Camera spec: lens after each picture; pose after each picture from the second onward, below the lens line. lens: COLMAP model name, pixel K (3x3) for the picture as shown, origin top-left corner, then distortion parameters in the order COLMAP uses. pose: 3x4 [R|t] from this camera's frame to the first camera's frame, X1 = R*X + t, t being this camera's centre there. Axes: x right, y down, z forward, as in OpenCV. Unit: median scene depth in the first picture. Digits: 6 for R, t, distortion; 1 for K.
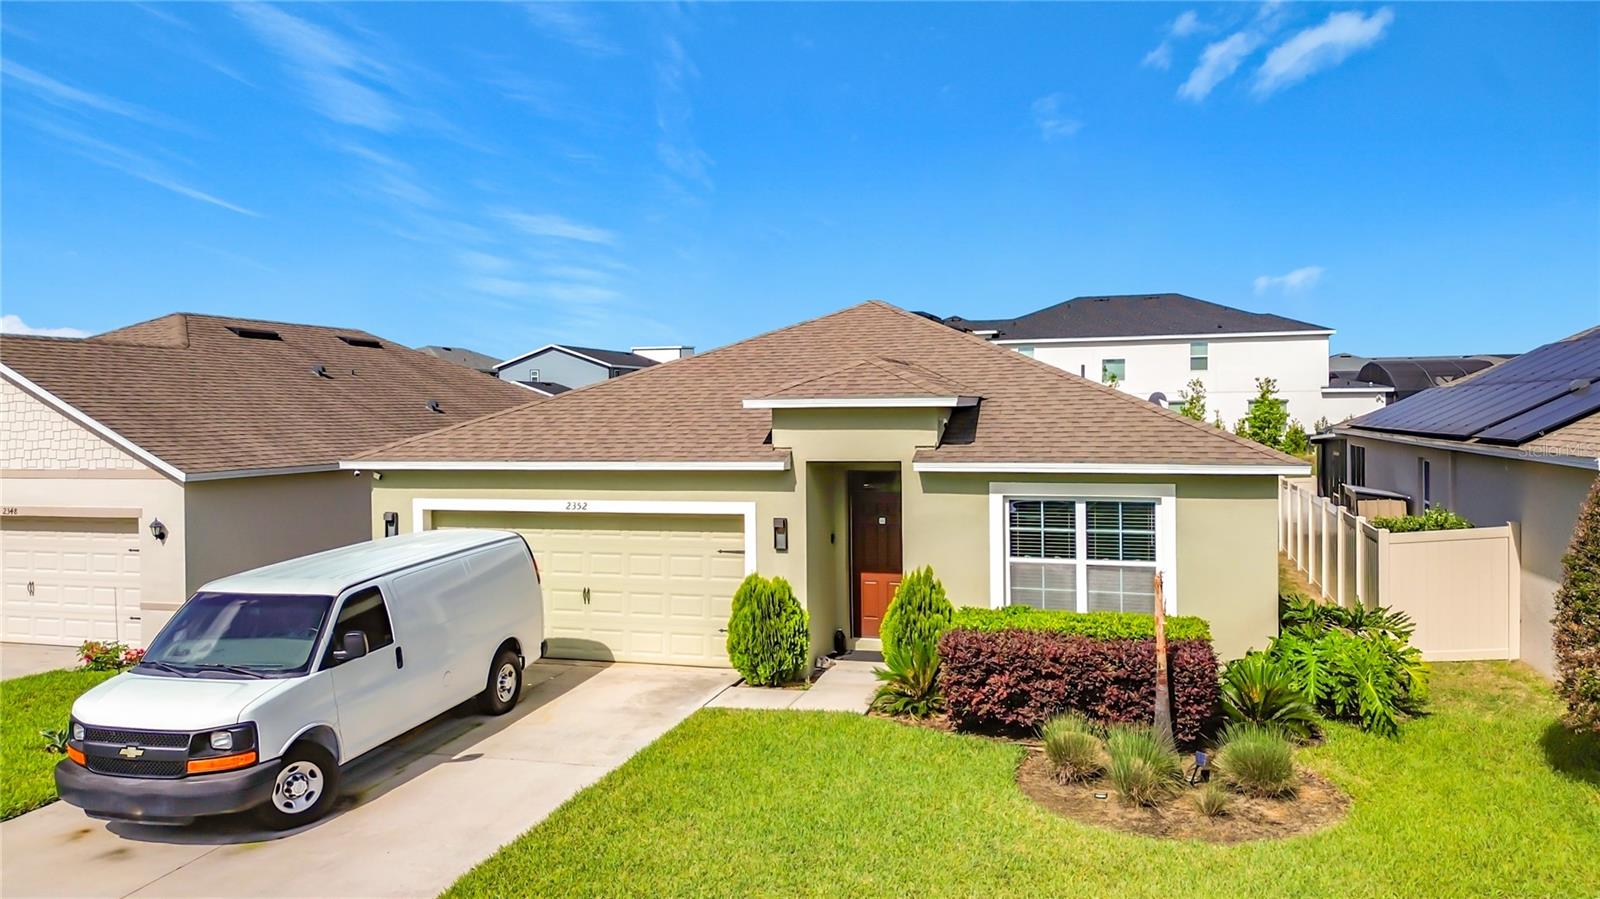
lens RADIAL K [[1148.3, 0, 800.0], [0, 1148.3, 449.5], [0, 0, 1]] dist [0.080697, -0.073358]
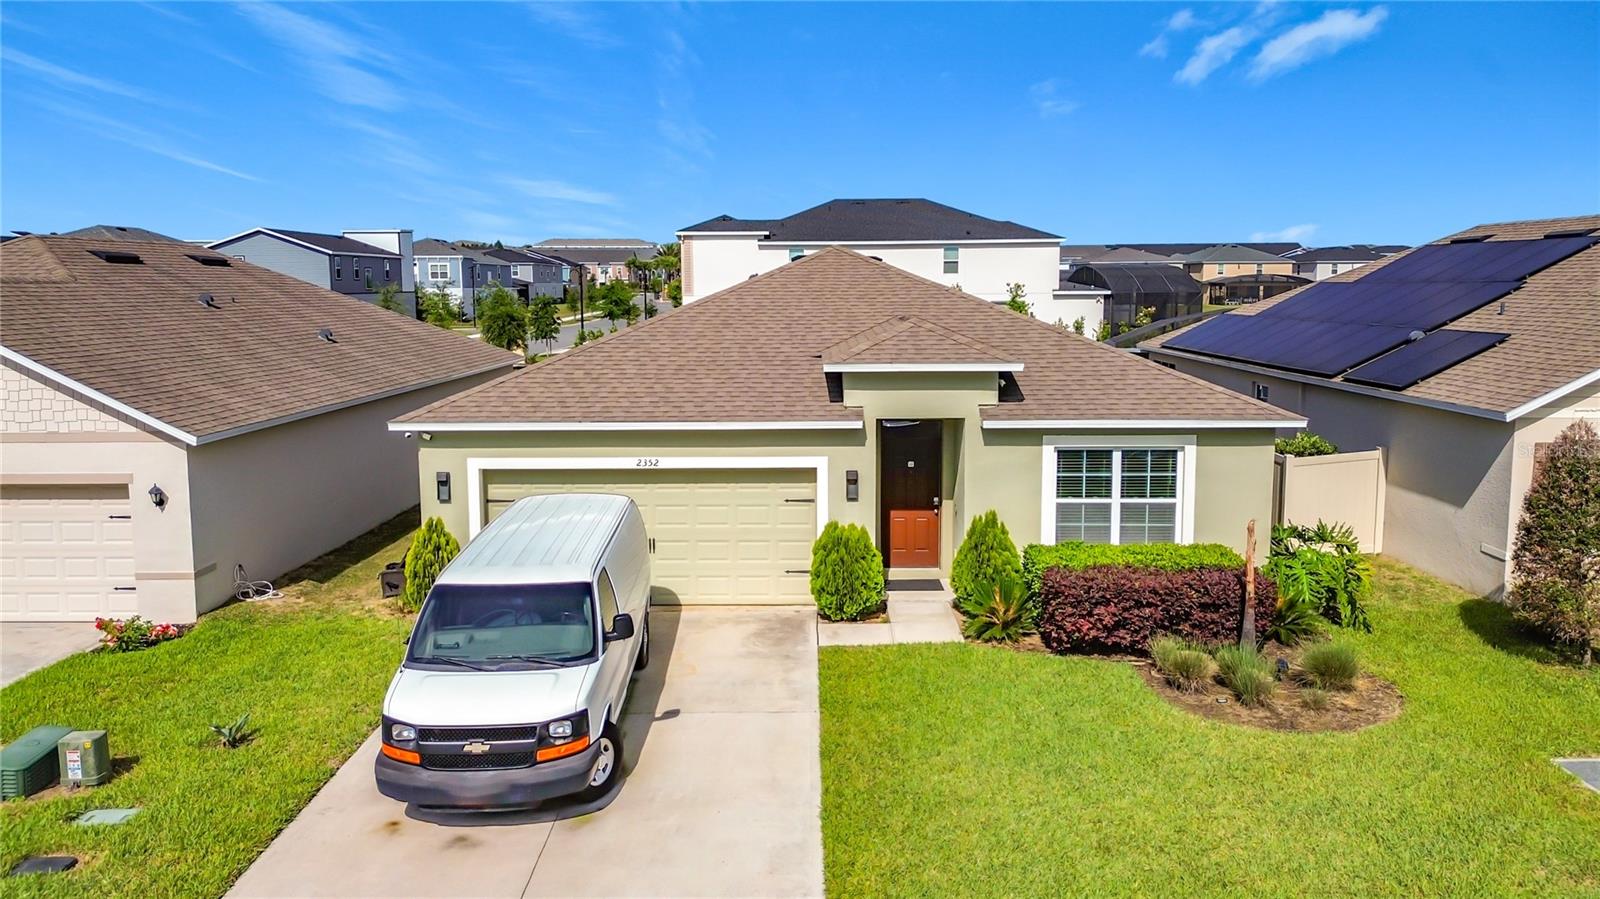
lens RADIAL K [[1144.3, 0, 800.0], [0, 1144.3, 449.5], [0, 0, 1]] dist [0.063505, -0.083706]
pose [[0.961345, -0.034424, 0.273185, -0.383086], [0.005258, 0.994268, 0.106786, -0.081453], [-0.275296, -0.101222, 0.956016, -0.034327]]
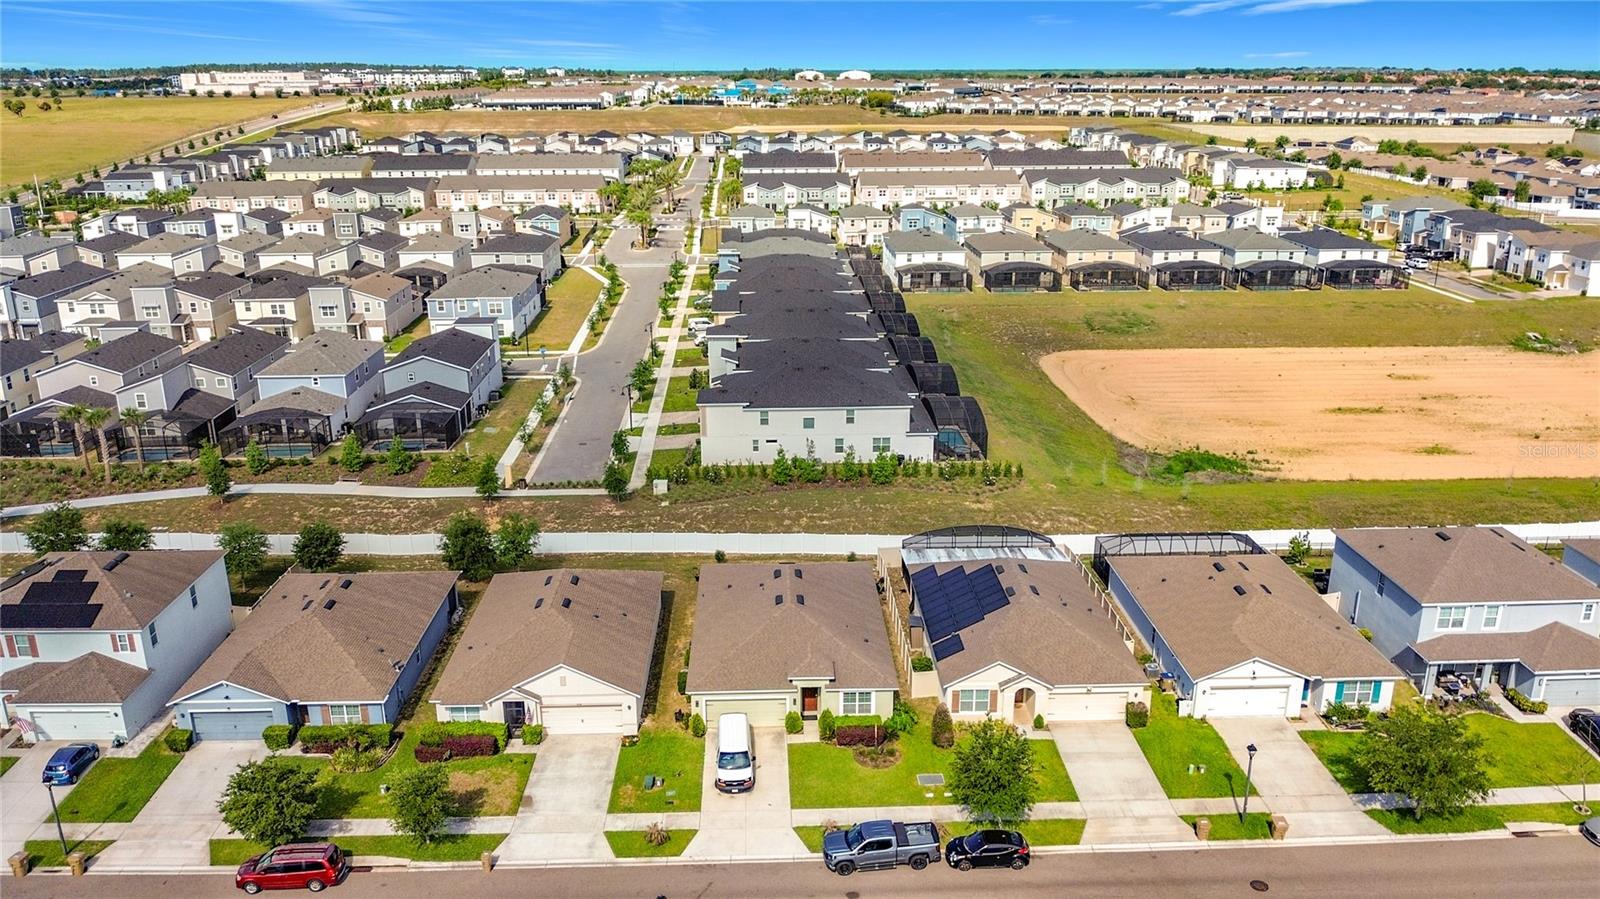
lens RADIAL K [[1144.3, 0, 800.0], [0, 1144.3, 449.5], [0, 0, 1]] dist [0.063505, -0.083706]
pose [[0.947040, -0.087454, 0.308978, -1.407732], [0.002674, 0.964315, 0.264744, -2.243035], [-0.321105, -0.249897, 0.913479, -3.136666]]
